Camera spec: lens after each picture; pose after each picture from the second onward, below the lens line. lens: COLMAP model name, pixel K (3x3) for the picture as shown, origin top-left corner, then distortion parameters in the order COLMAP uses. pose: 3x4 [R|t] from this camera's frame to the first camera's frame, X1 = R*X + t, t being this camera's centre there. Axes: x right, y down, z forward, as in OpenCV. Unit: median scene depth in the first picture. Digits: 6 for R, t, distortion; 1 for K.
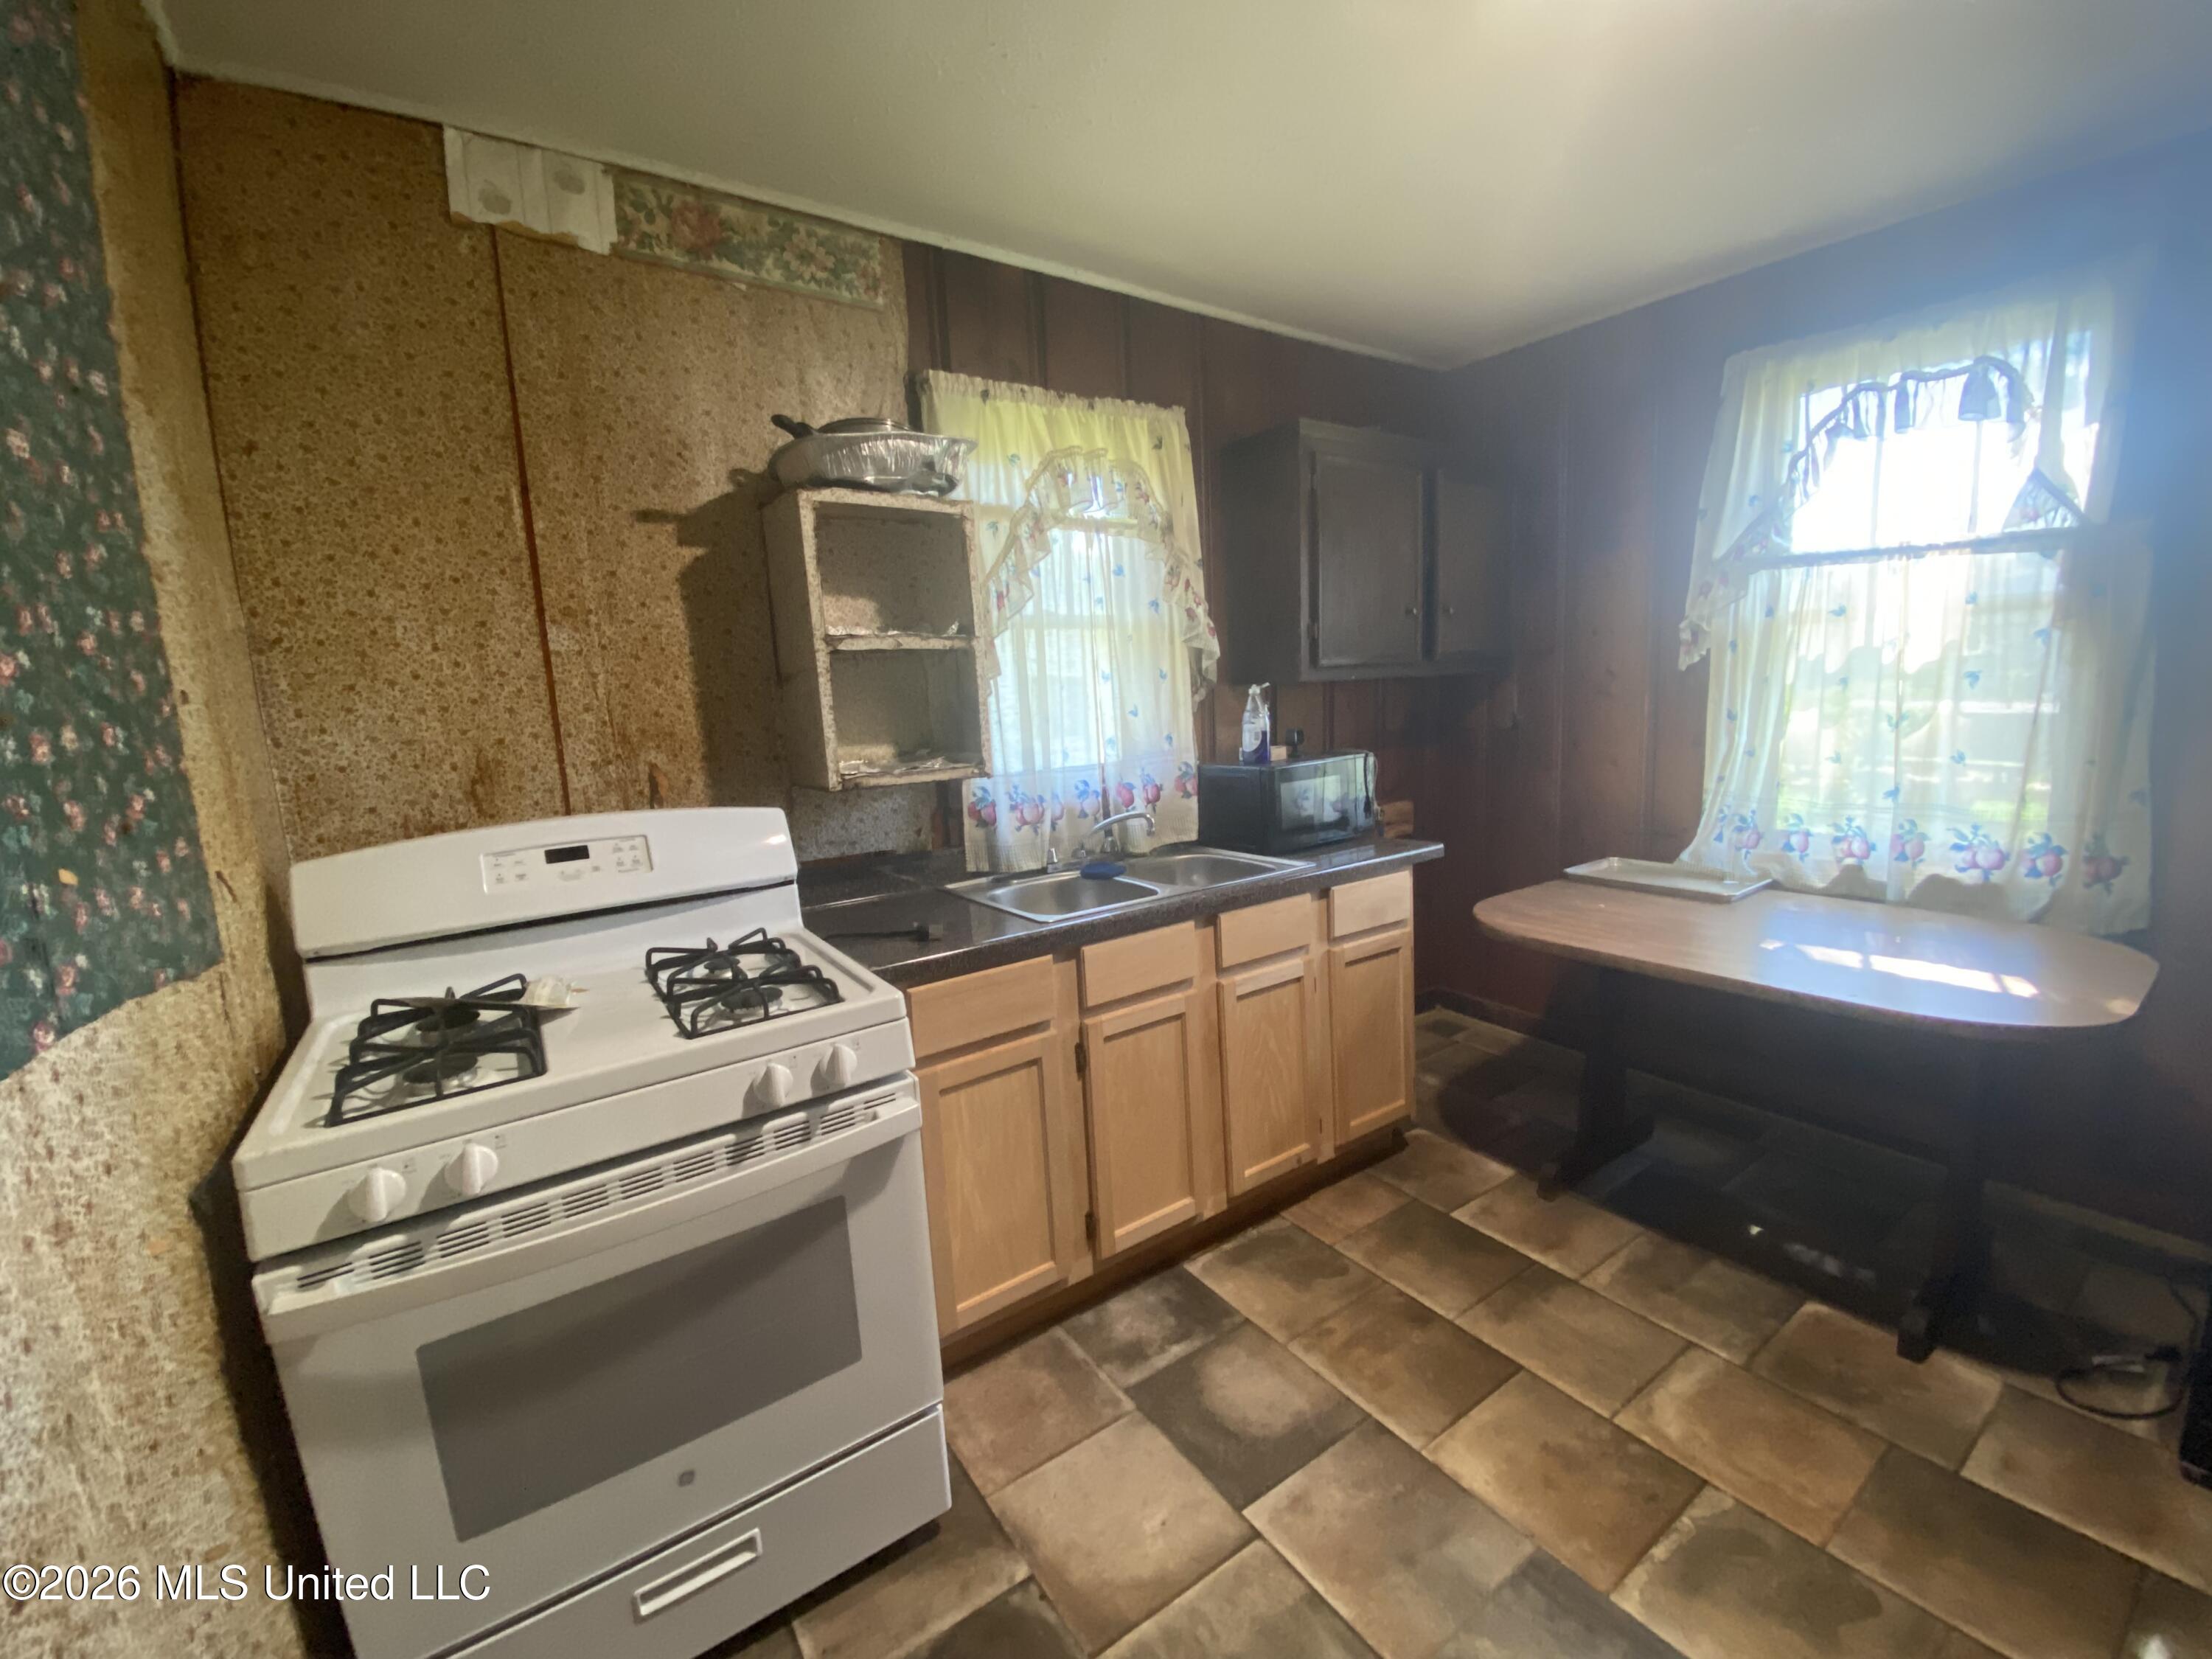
lens RADIAL K [[896.8, 0, 1101.0], [0, 896.8, 829.9], [0, 0, 1]] dist [0.013710, -0.016973]
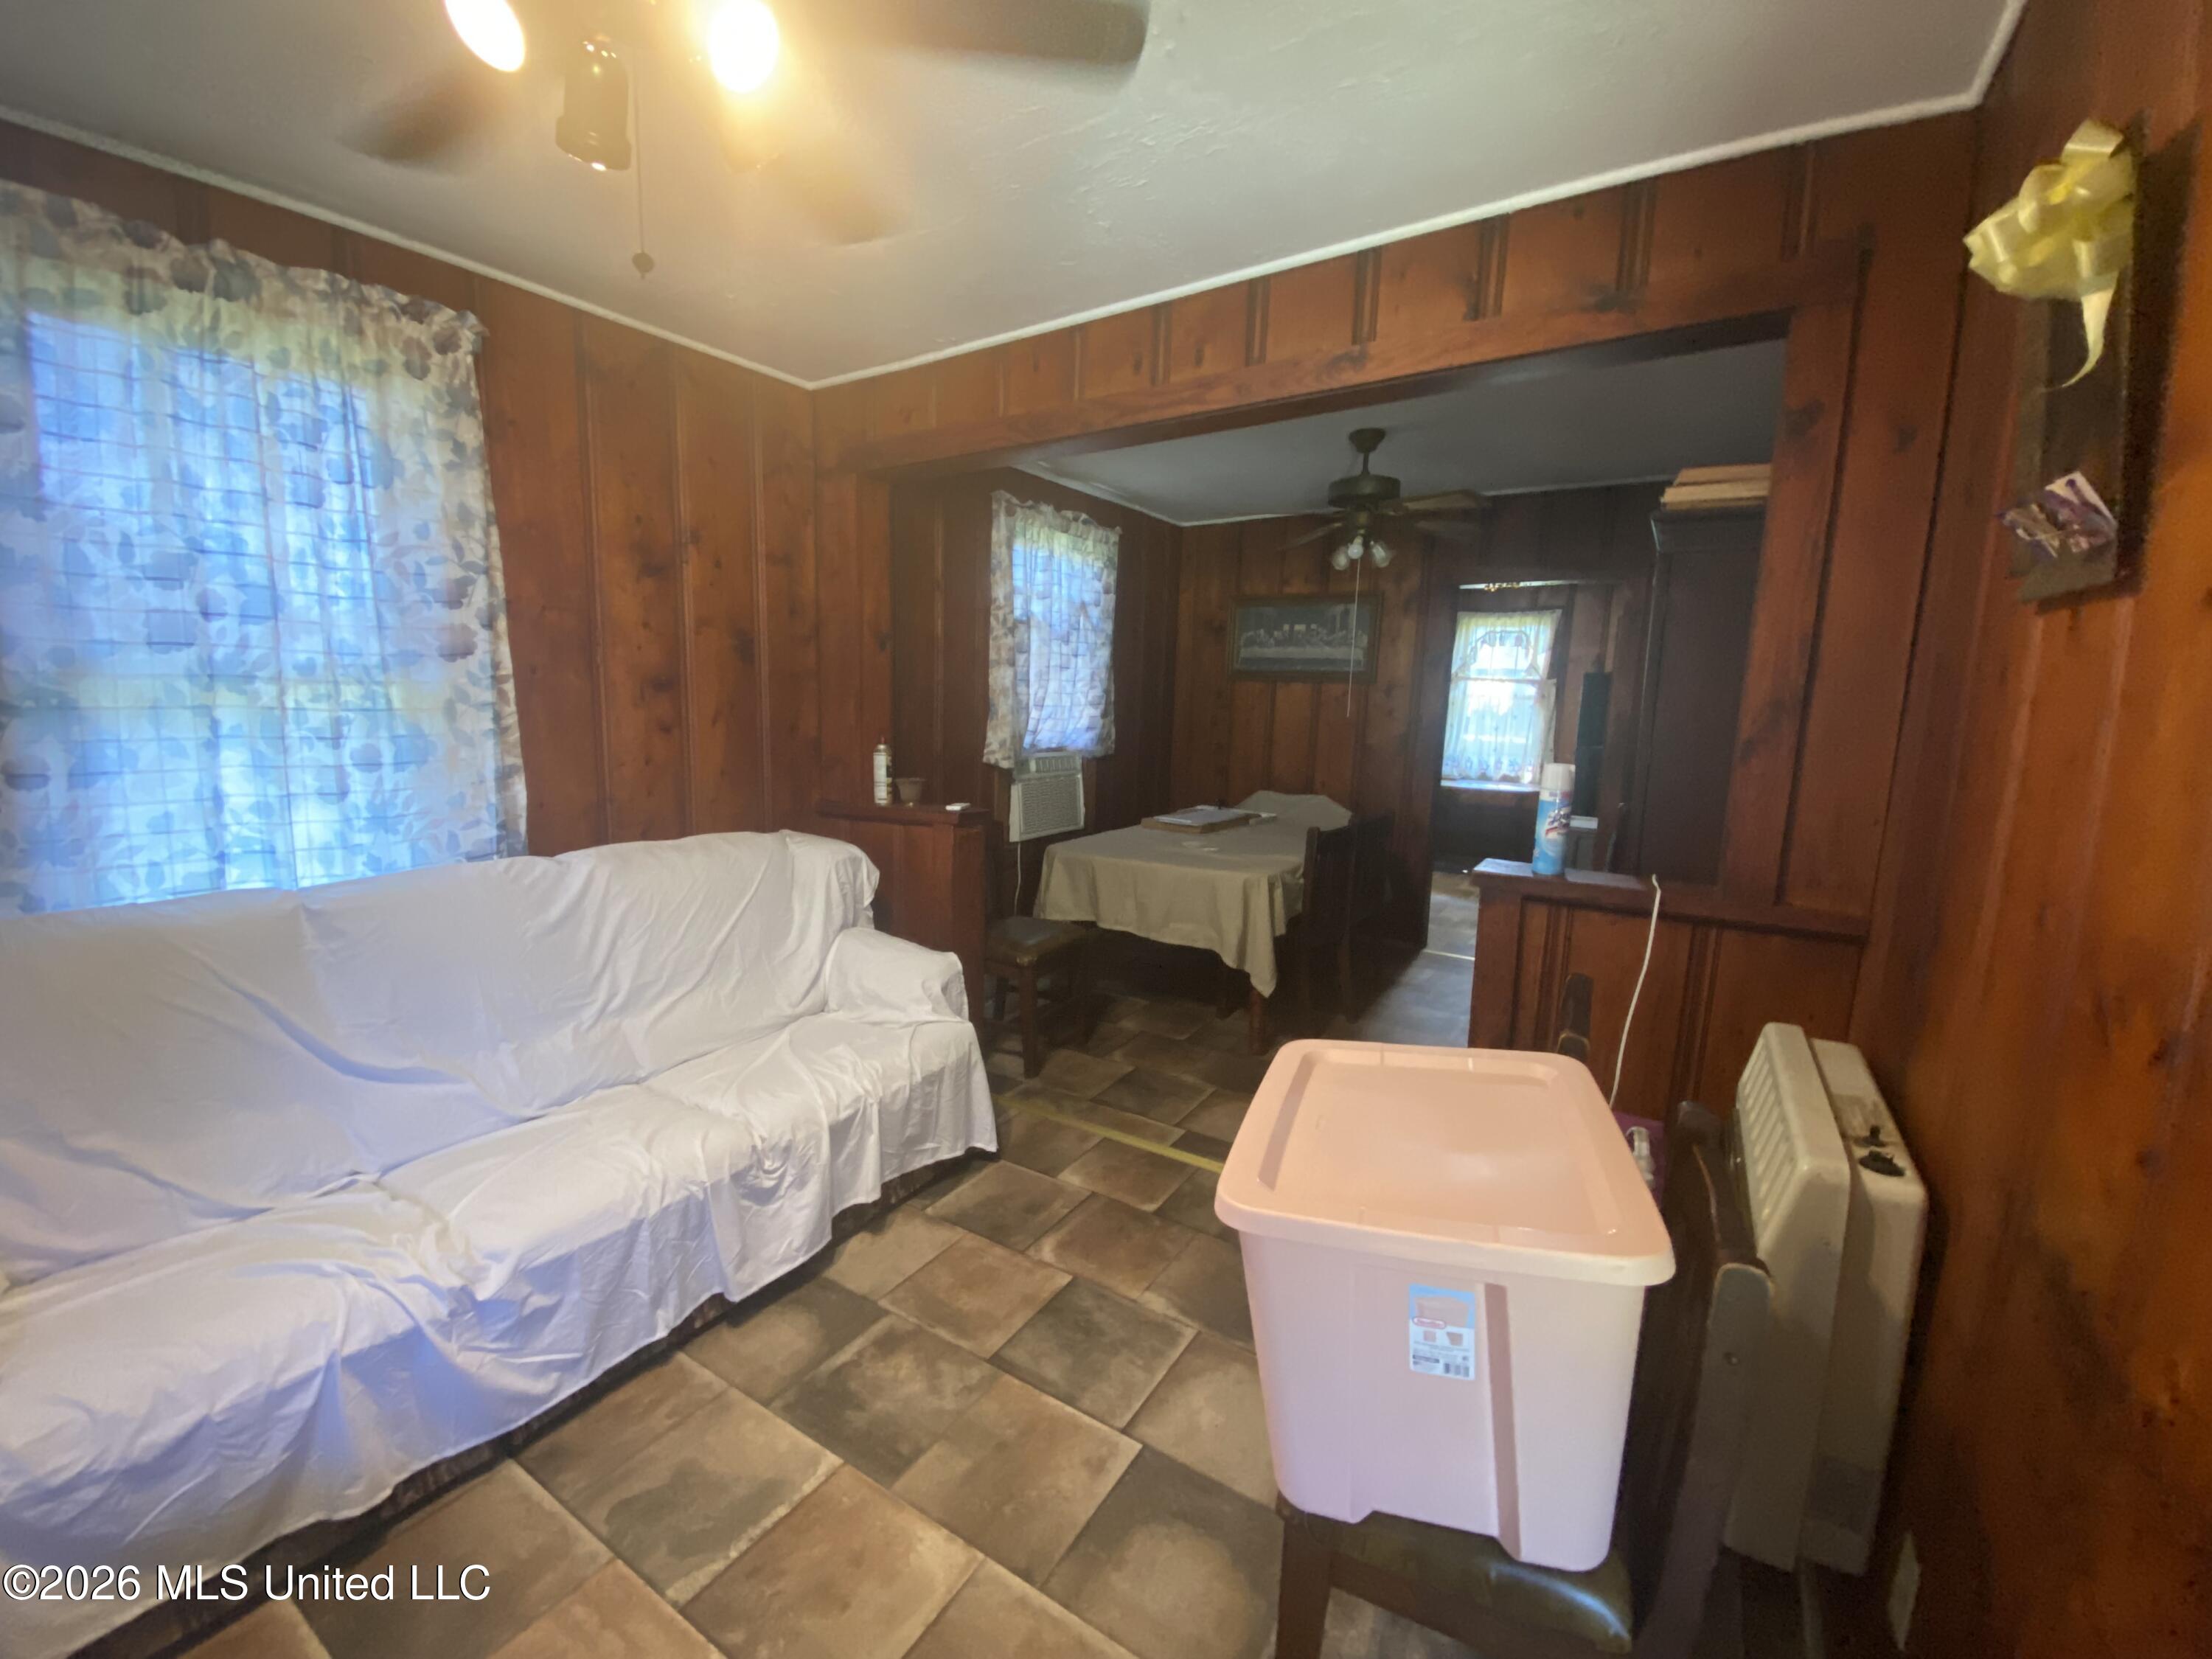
lens RADIAL K [[896.8, 0, 1107.8], [0, 896.8, 834.6], [0, 0, 1]] dist [0.013710, -0.016973]
pose [[-0.917908, 0.081131, -0.388410, 0.461665], [-0.042554, 0.953100, 0.299649, -0.247712], [0.394505, 0.291579, -0.871406, 1.403482]]
